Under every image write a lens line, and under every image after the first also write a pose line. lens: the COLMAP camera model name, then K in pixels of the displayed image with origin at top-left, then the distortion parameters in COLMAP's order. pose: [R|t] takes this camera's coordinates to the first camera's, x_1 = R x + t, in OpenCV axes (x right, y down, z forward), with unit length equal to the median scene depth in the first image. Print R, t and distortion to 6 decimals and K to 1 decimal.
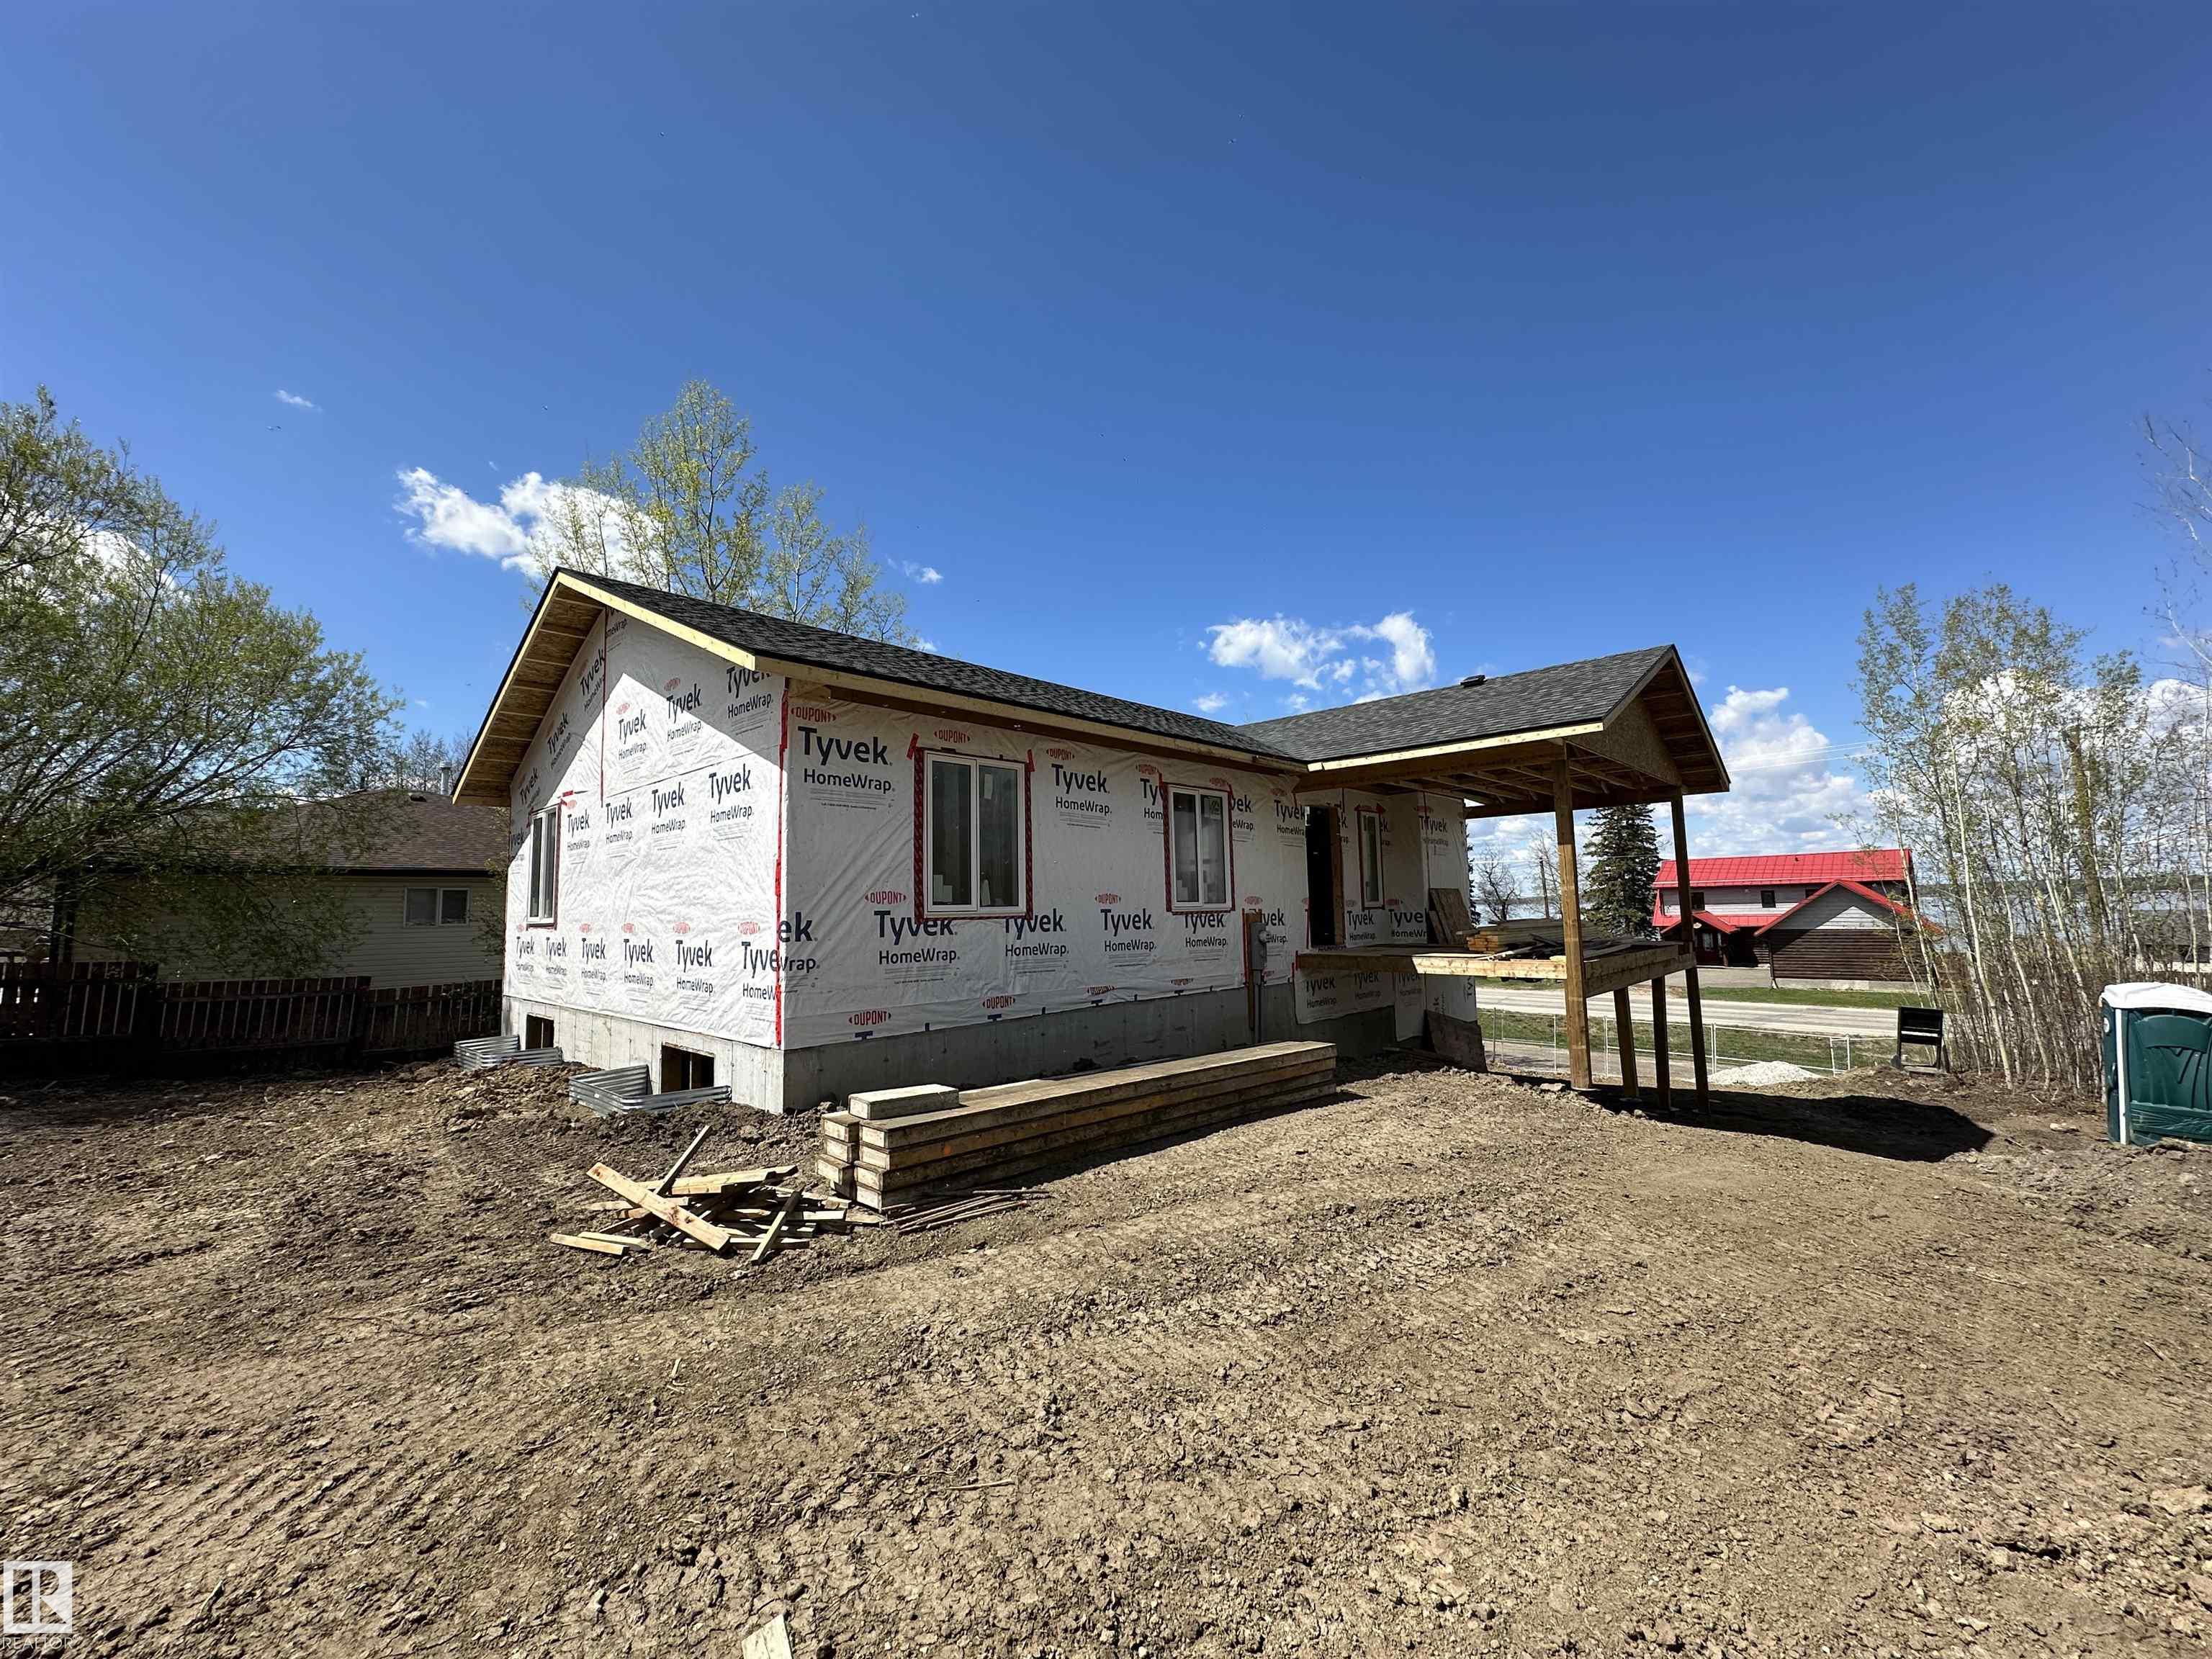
lens RADIAL K [[879.7, 0, 1106.0], [0, 879.7, 829.5], [0, 0, 1]] dist [-0.002488, 0.000832]
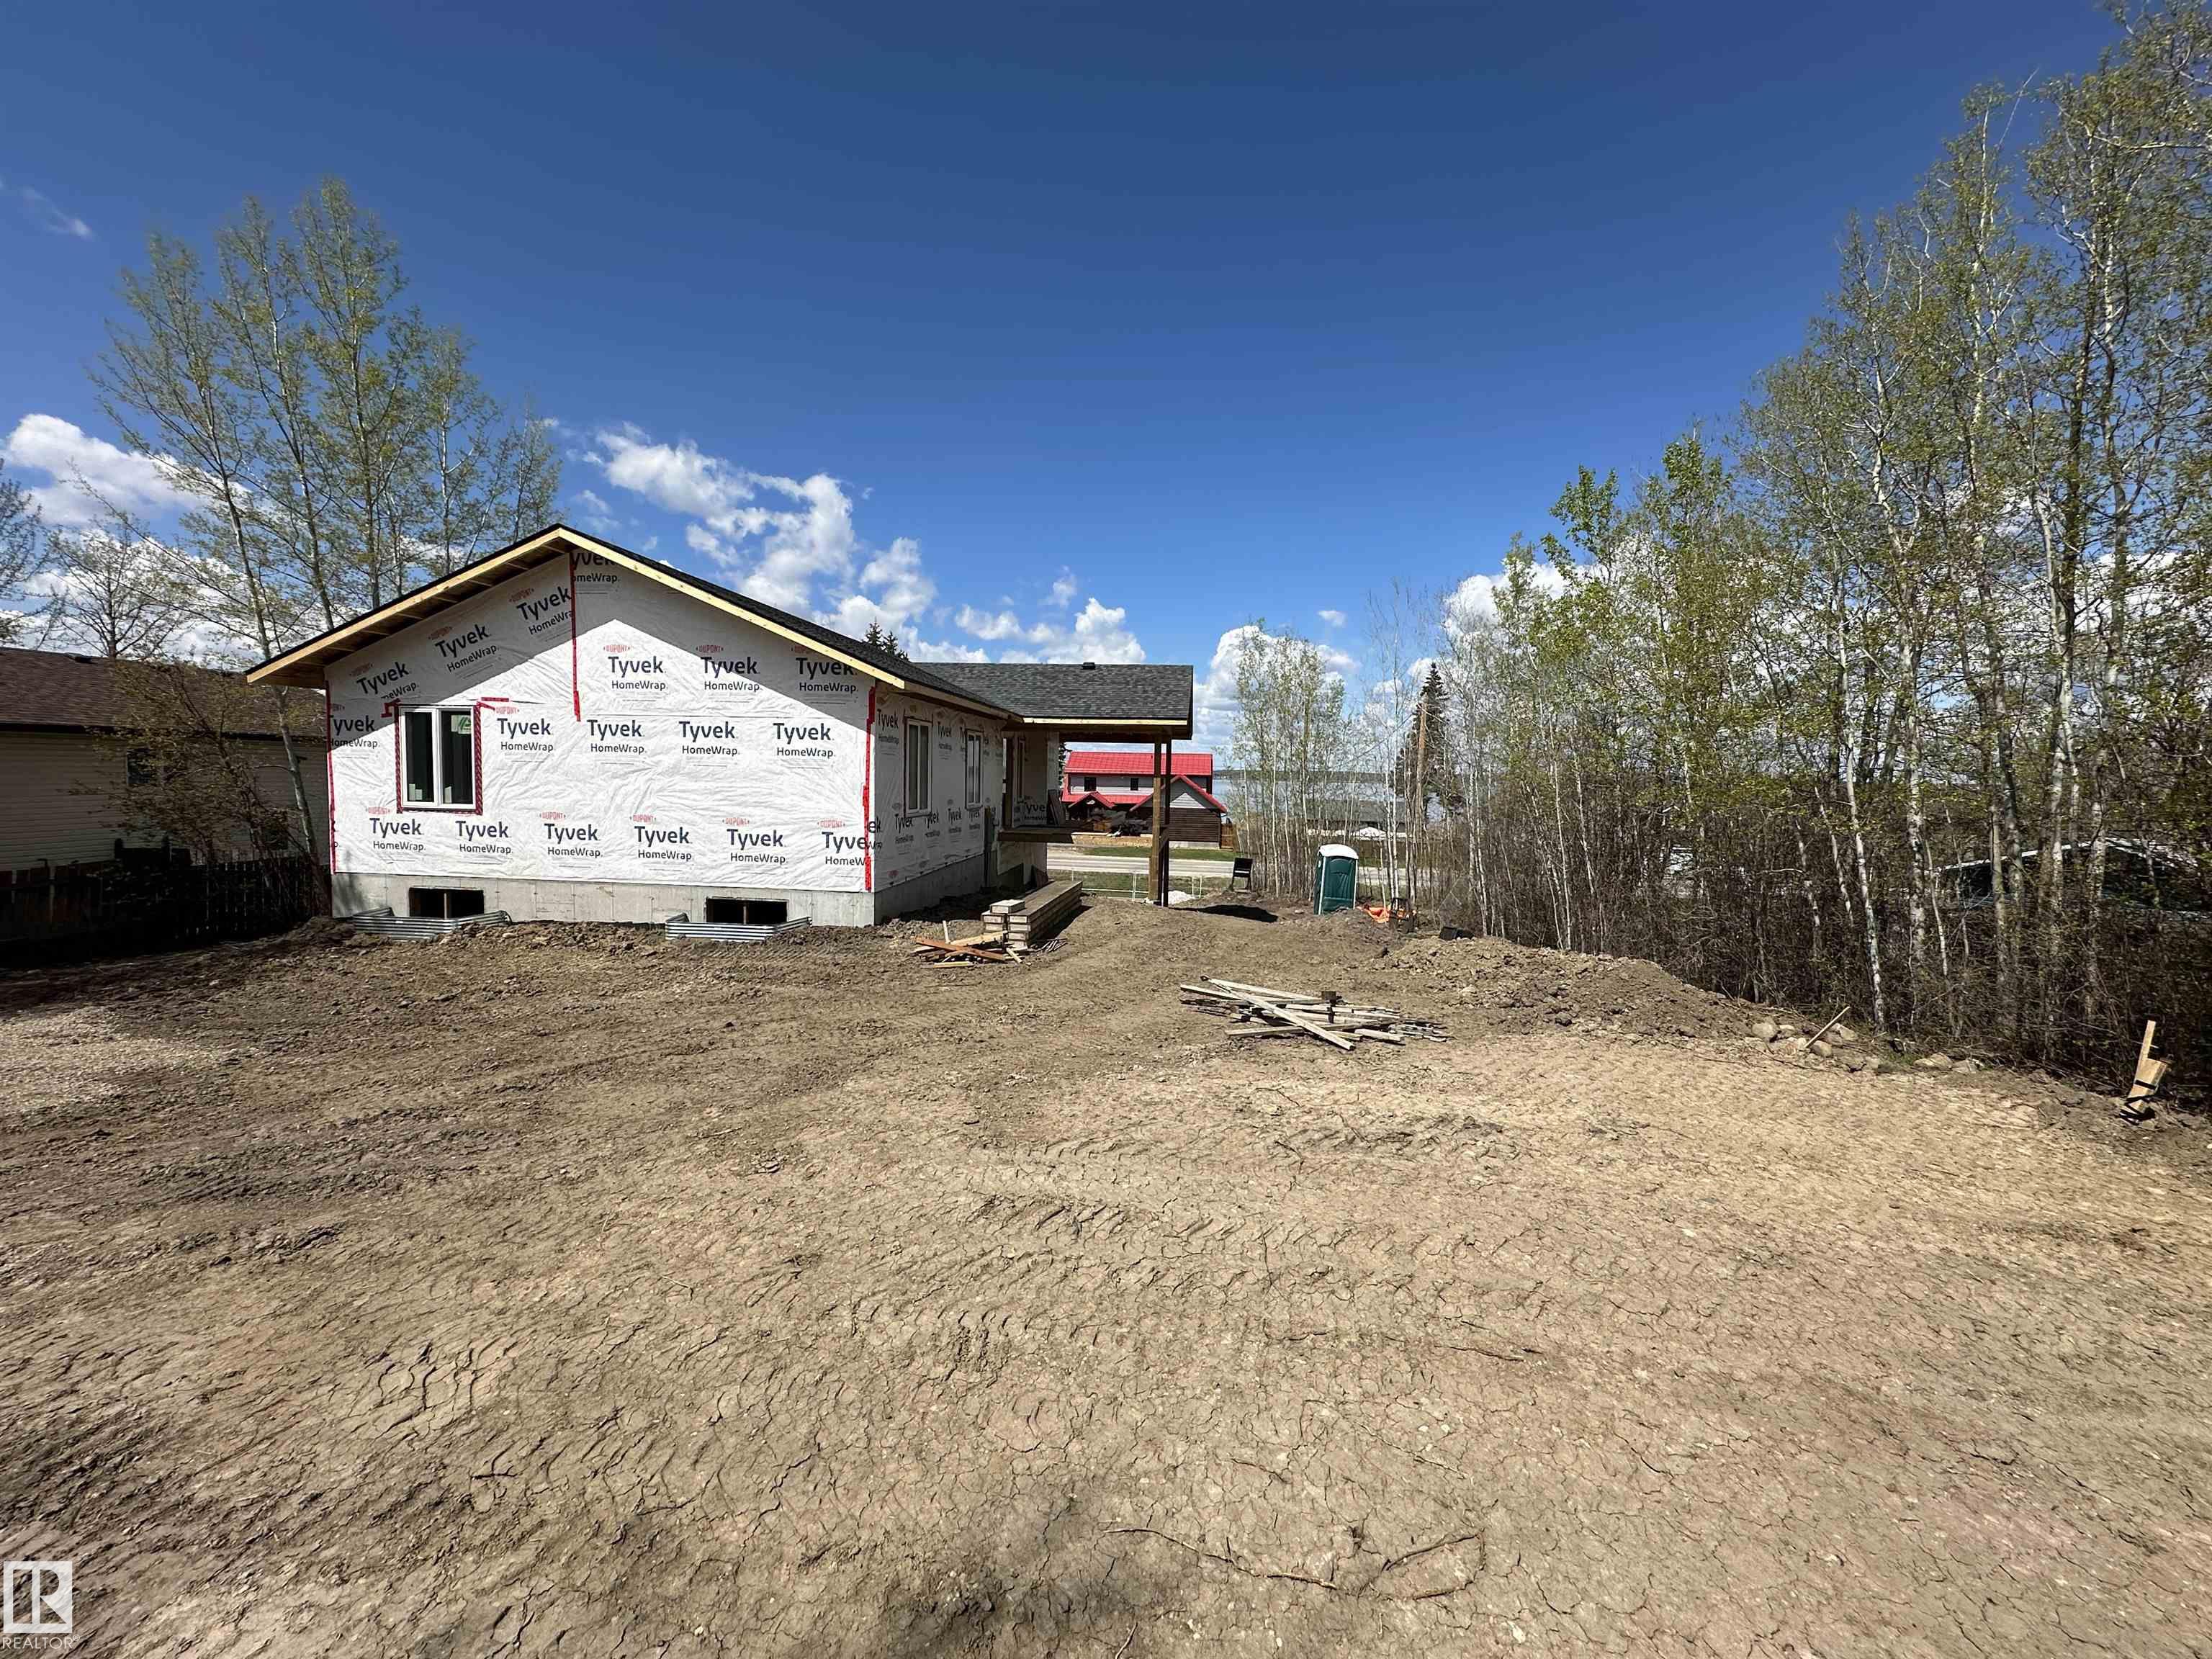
lens RADIAL K [[879.7, 0, 1106.0], [0, 879.7, 829.5], [0, 0, 1]] dist [-0.002488, 0.000832]
pose [[0.794444, -0.000287, 0.607337, -0.687704], [-0.093652, 0.987981, 0.122971, -0.090882], [-0.600073, -0.154572, 0.784870, -0.433419]]
